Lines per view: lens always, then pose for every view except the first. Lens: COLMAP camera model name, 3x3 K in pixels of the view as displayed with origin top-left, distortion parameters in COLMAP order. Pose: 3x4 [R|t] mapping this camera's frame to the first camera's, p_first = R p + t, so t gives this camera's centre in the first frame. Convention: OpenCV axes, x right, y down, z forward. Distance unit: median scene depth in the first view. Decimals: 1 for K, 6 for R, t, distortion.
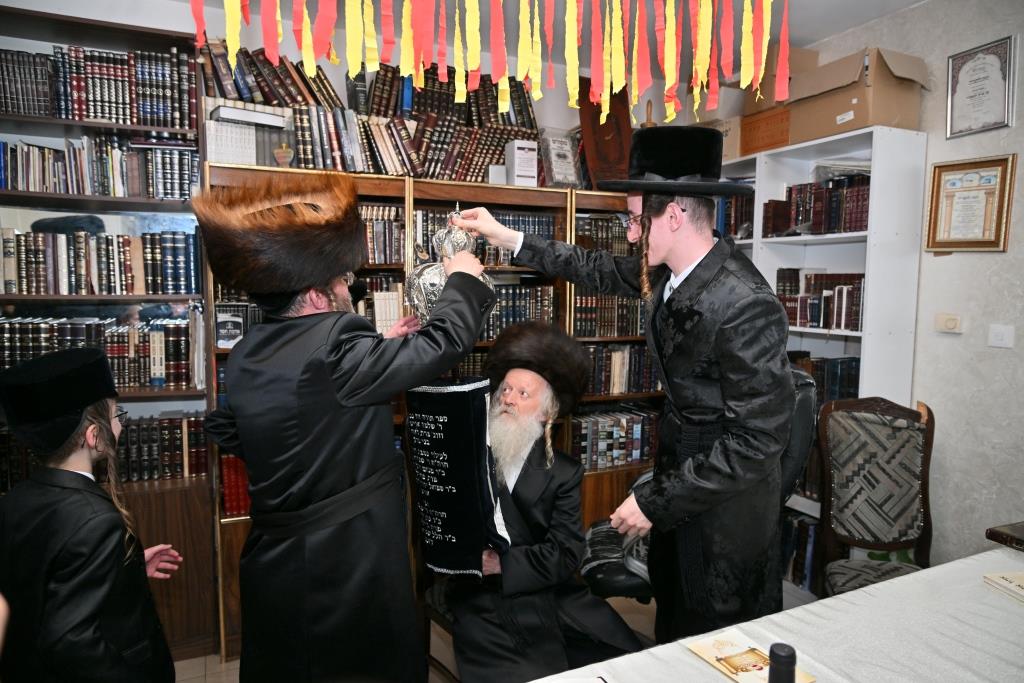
lens RADIAL K [[660.2, 0, 518.8], [0, 660.2, 330.1], [0, 0, 1]] dist [0.025388, 0.003112]
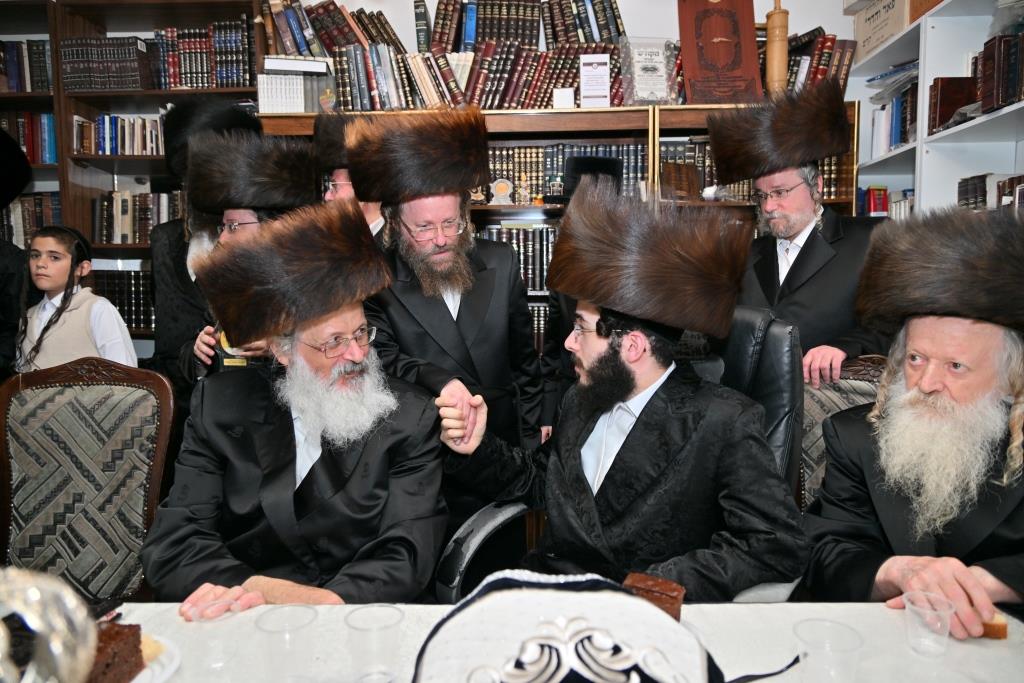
lens RADIAL K [[660.2, 0, 518.8], [0, 660.2, 330.1], [0, 0, 1]] dist [0.025388, 0.003112]
pose [[0.899825, 0.006556, -0.436201, 0.342183], [-0.009620, 0.999942, -0.004816, 0.084797], [0.436144, 0.008530, 0.899836, 0.220109]]
